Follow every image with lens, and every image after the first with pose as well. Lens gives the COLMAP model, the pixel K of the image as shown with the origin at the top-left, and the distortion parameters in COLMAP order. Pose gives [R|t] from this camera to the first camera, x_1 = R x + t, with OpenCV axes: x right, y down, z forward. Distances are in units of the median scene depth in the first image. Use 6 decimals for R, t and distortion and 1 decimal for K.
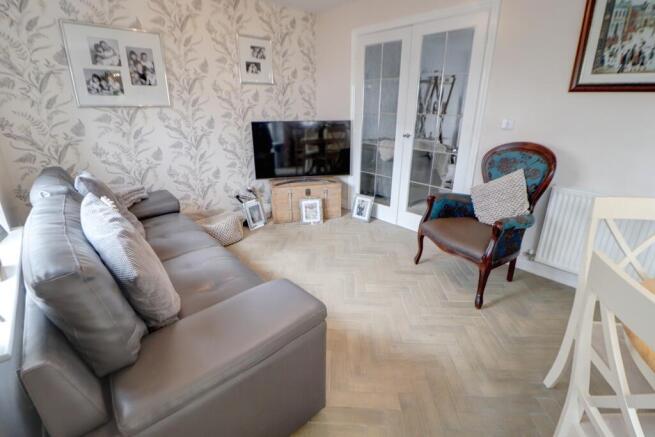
lens RADIAL K [[299.3, 0, 332.5], [0, 299.3, 203.5], [0, 0, 1]] dist [-0.015910, -0.007732]
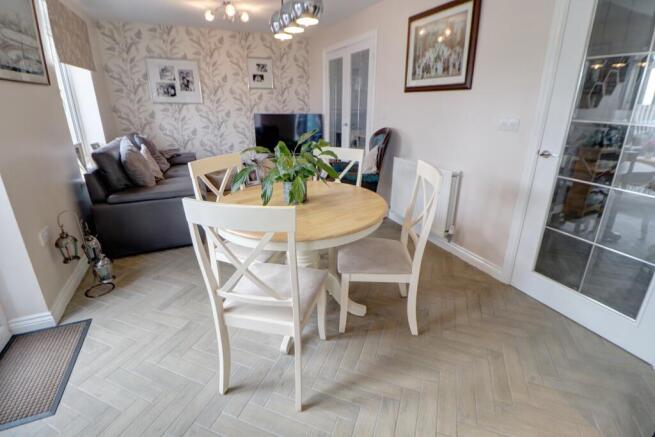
lens RADIAL K [[299.3, 0, 332.5], [0, 299.3, 203.5], [0, 0, 1]] dist [-0.015910, -0.007732]
pose [[0.953174, 0.097723, -0.286200, 0.702694], [-0.097857, 0.995104, 0.013871, 0.141927], [0.286154, 0.014785, 0.958070, -0.394687]]
